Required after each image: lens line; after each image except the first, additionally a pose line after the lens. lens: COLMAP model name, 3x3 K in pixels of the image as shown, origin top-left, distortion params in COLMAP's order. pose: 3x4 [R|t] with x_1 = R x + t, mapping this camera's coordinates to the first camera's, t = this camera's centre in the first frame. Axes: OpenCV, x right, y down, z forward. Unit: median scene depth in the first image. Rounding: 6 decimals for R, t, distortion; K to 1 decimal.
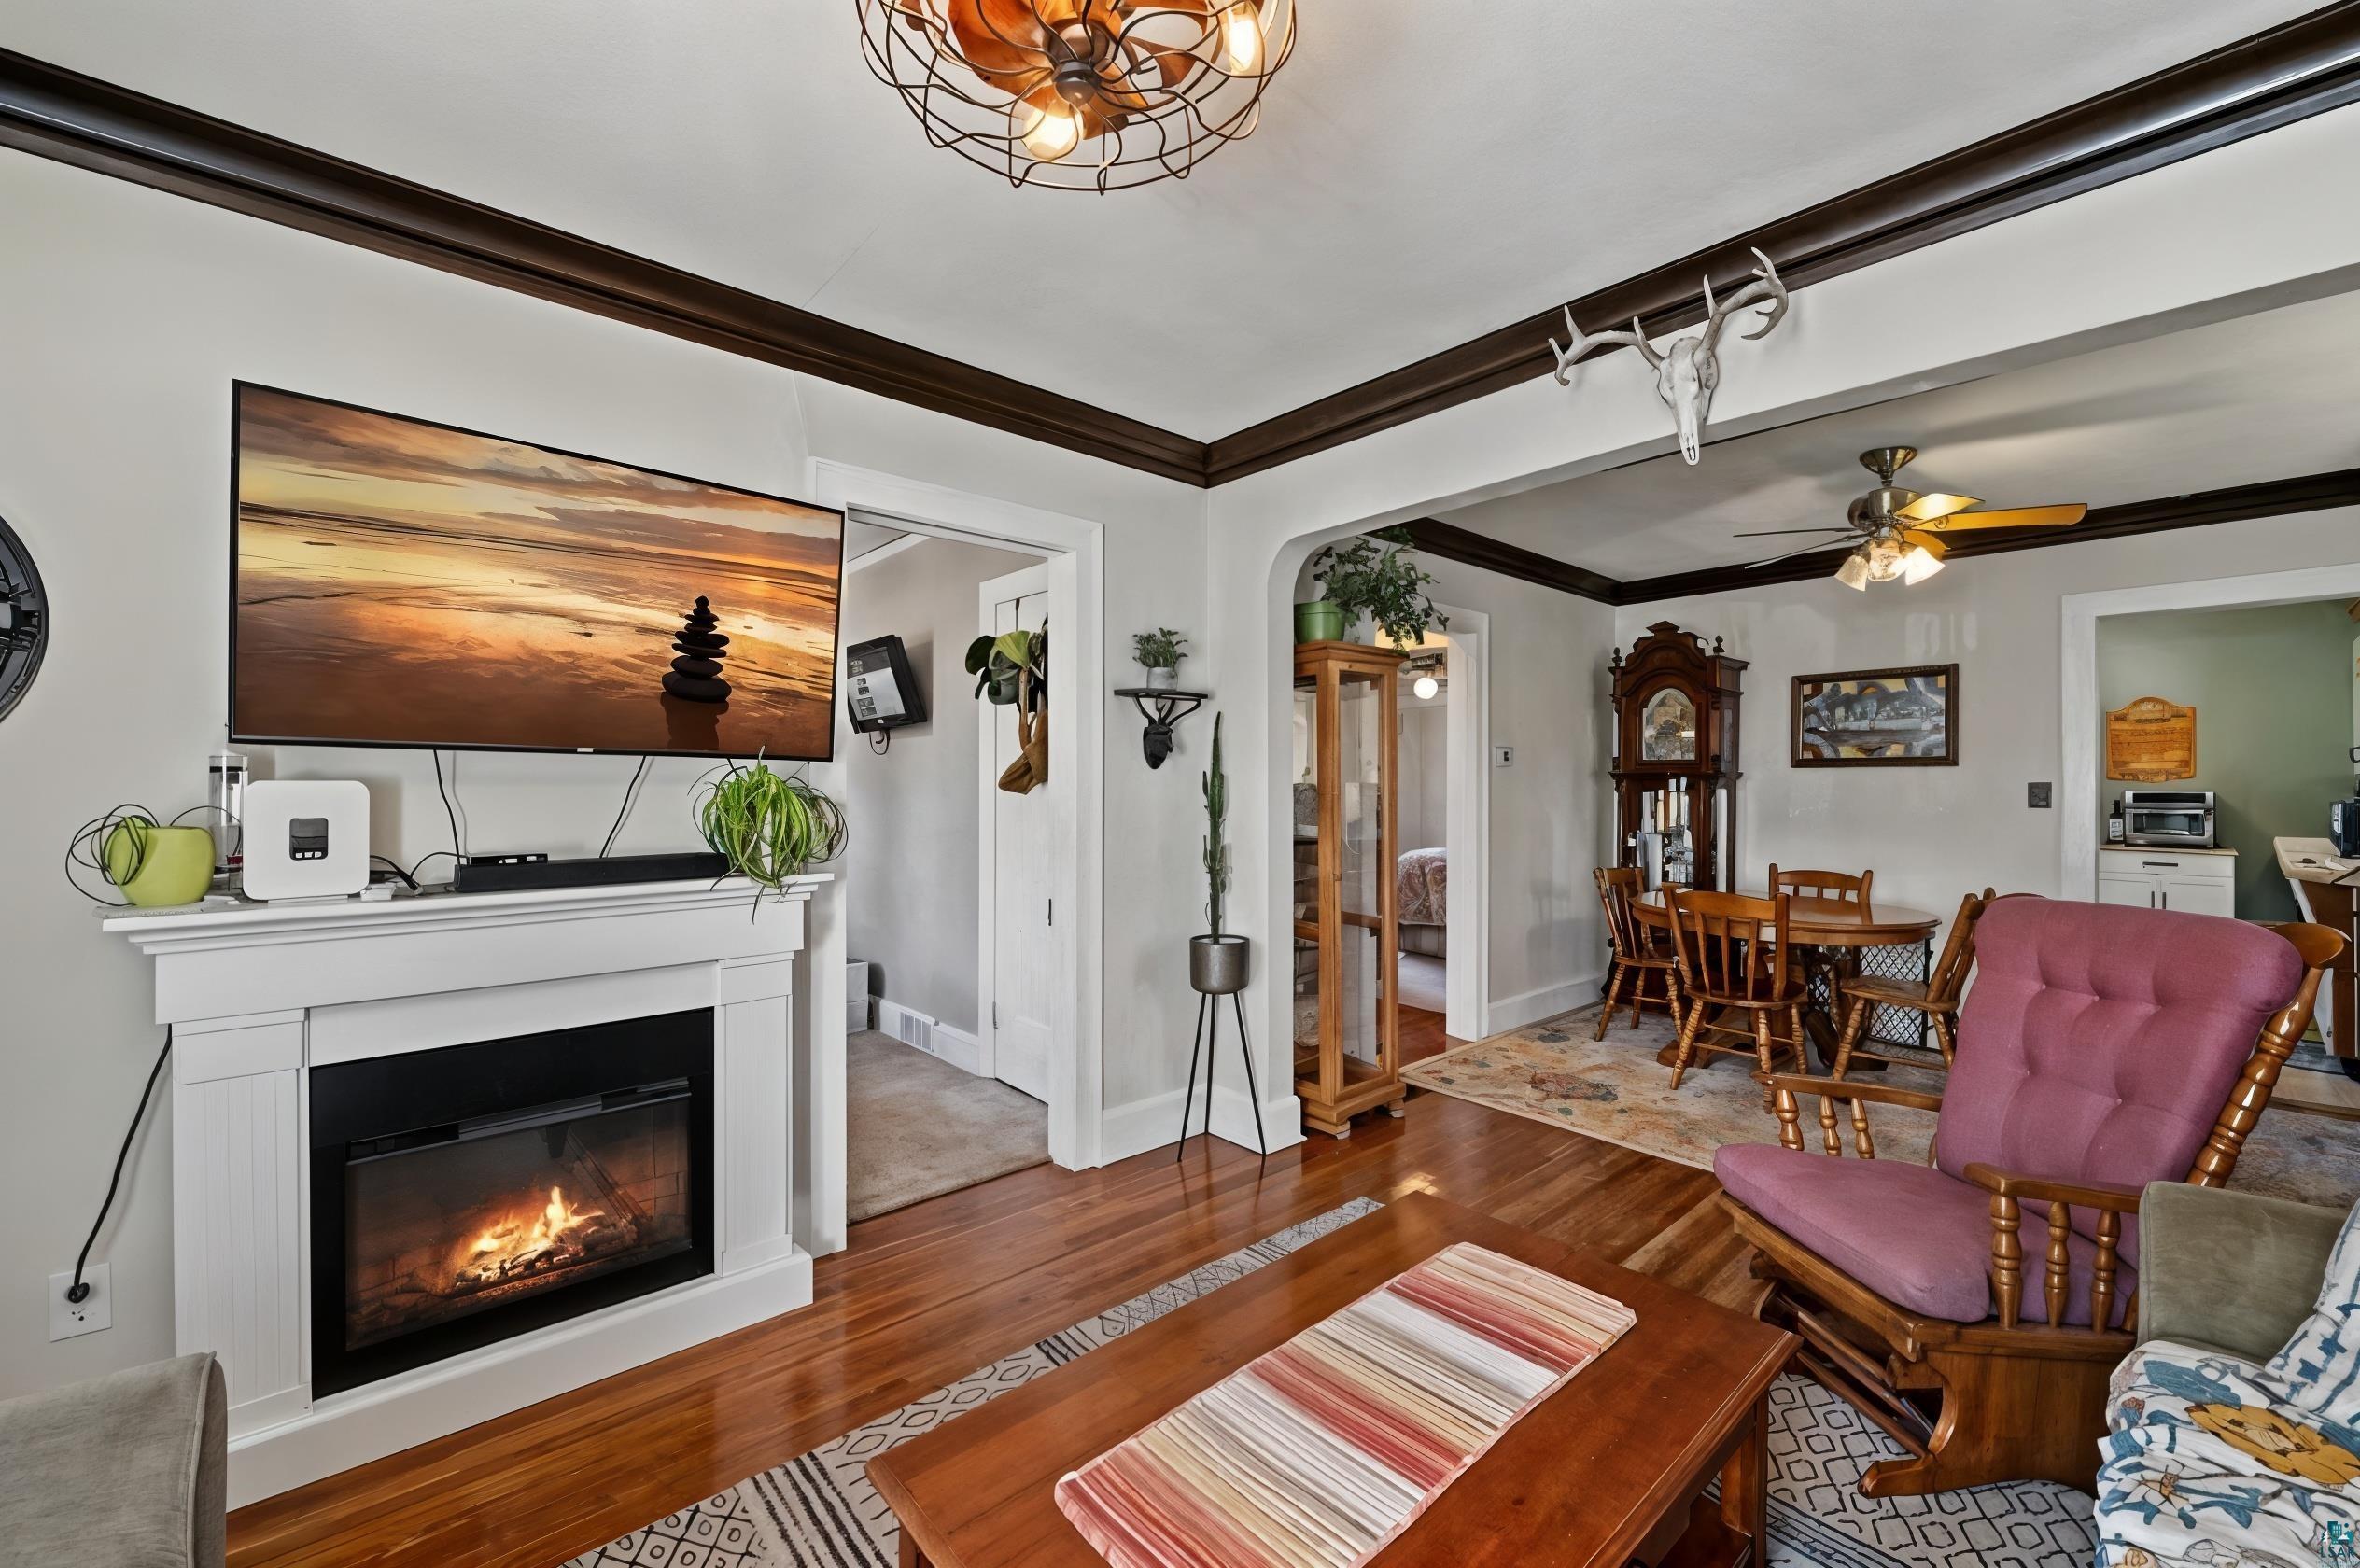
lens RADIAL K [[966.6, 0, 1120.7], [0, 966.6, 771.2], [0, 0, 1]] dist [-0.000210, -0.000084]
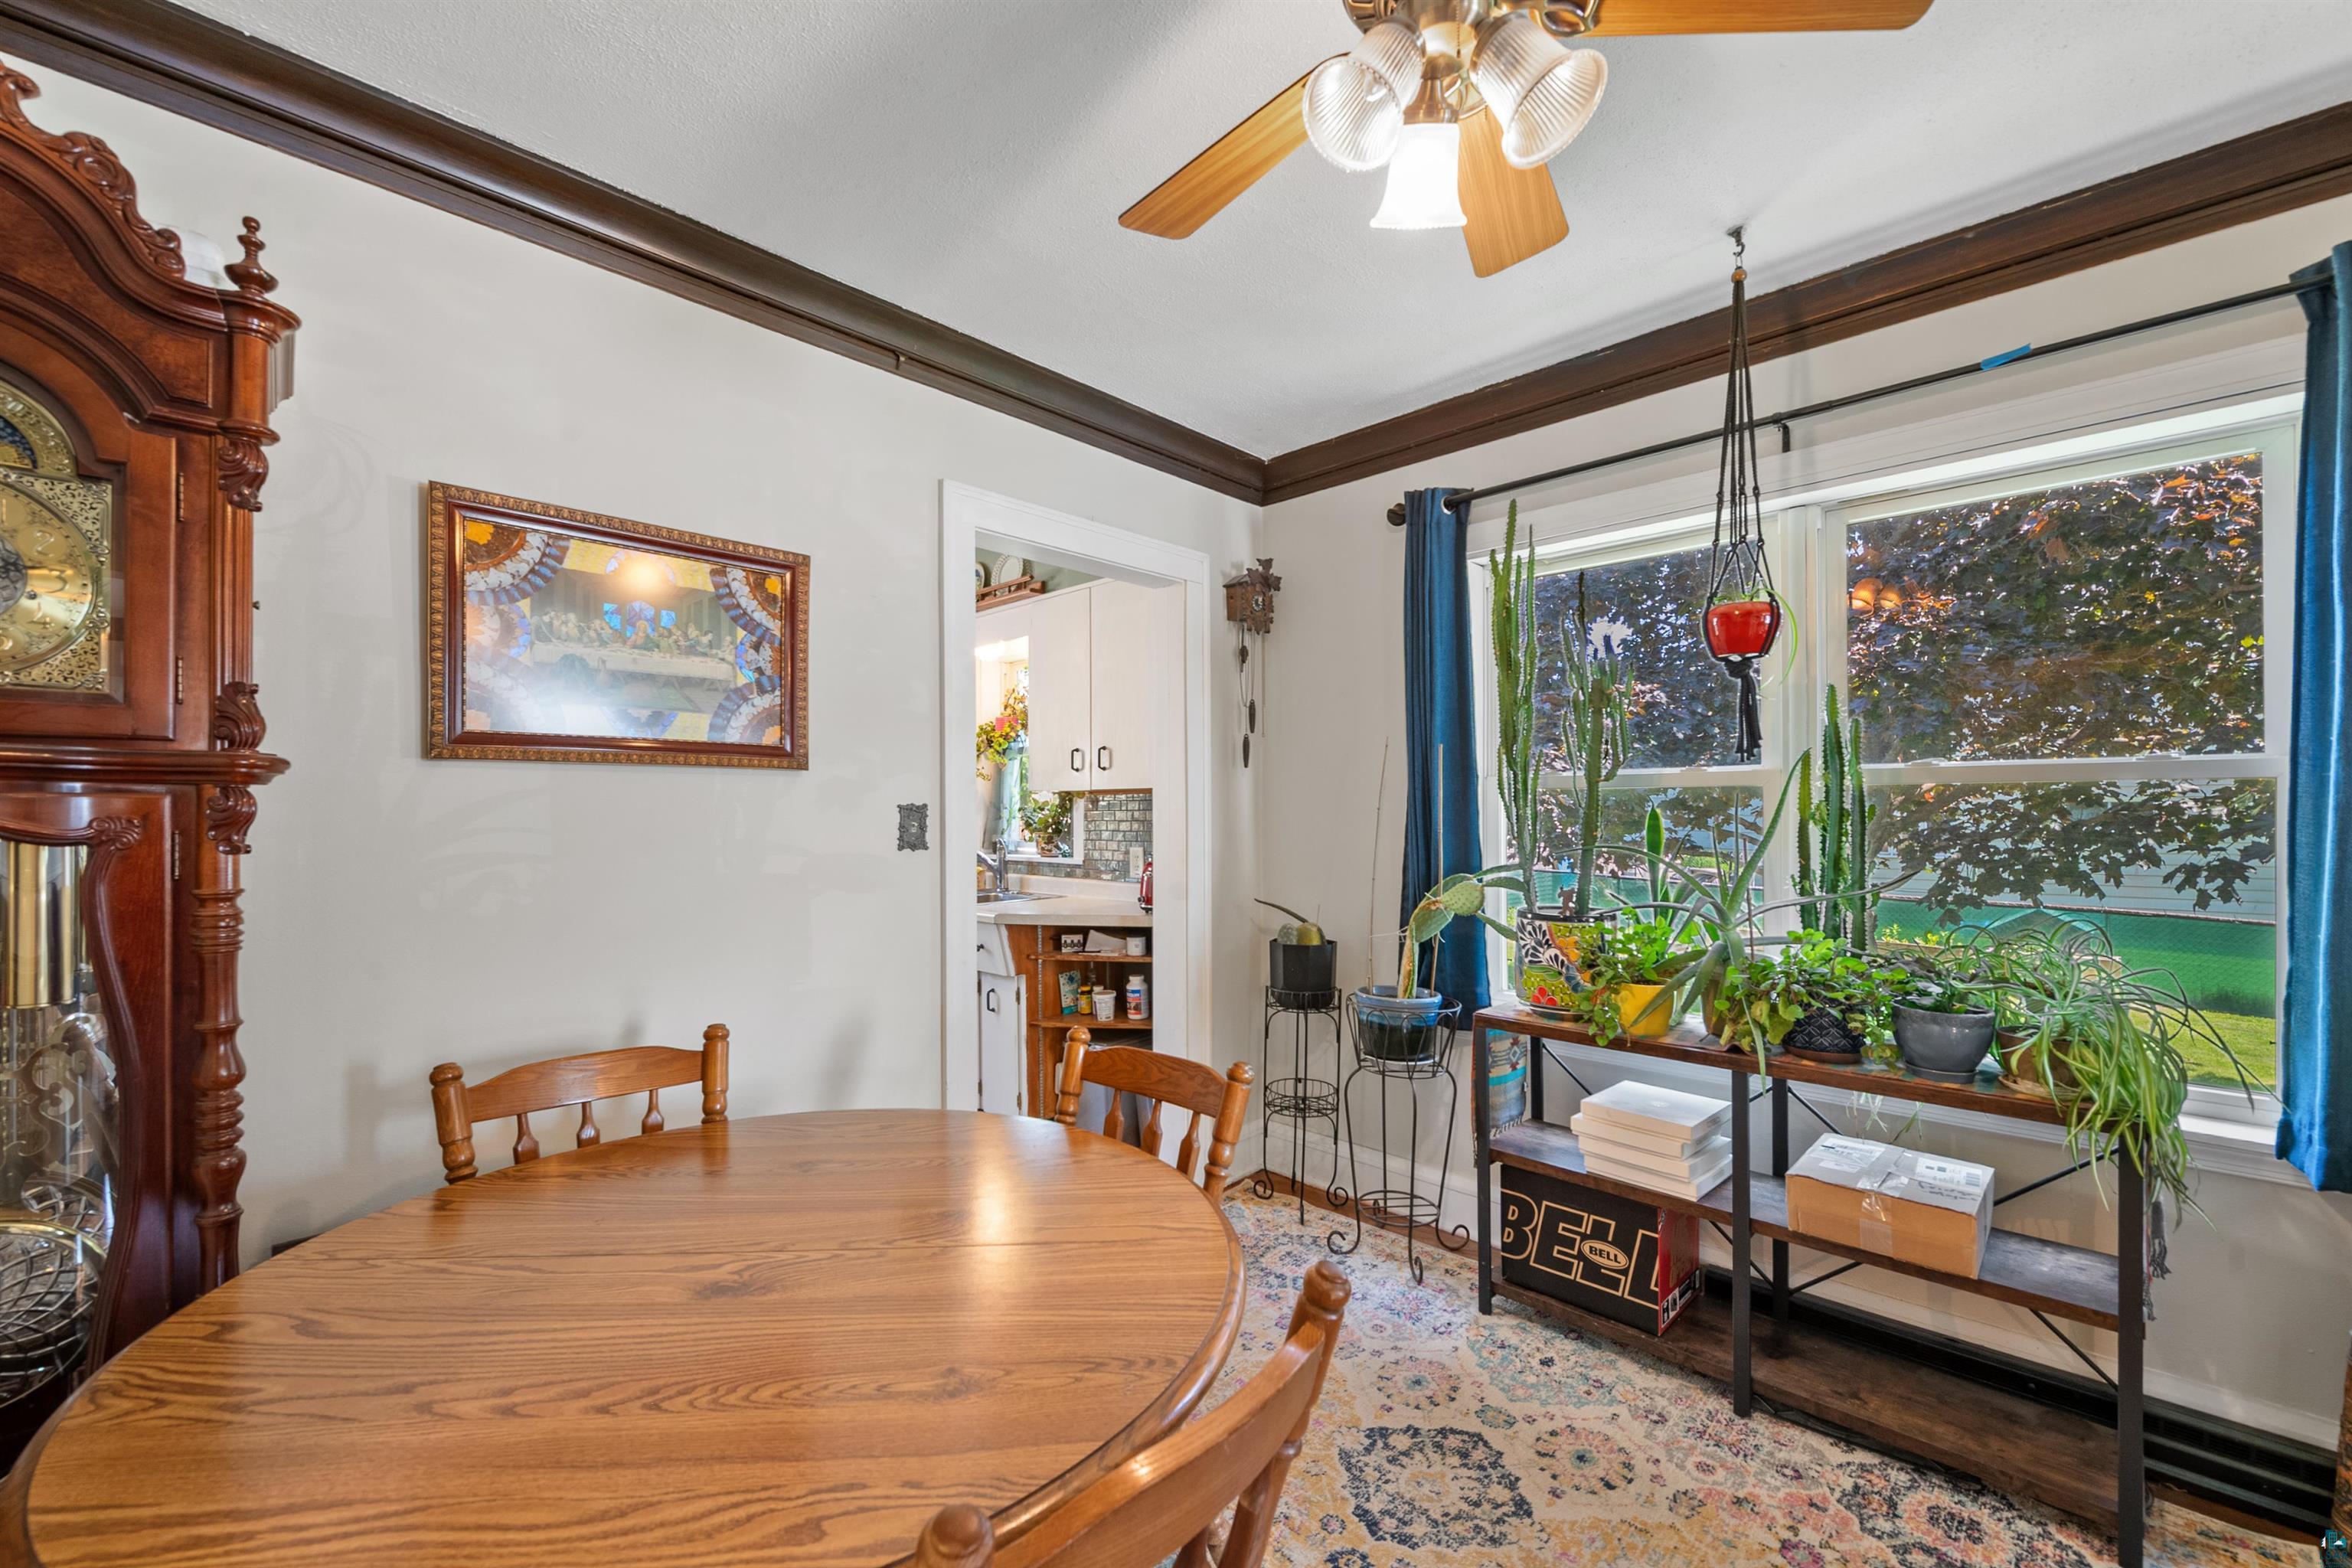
lens RADIAL K [[960.7, 0, 1173.7], [0, 960.7, 824.7], [0, 0, 1]] dist [0.001060, -0.000059]
pose [[-0.104229, -0.012543, 0.994474, 0.362673], [-0.006295, 0.999909, 0.011951, 0.015341], [-0.994533, -0.005014, -0.104298, 0.836640]]
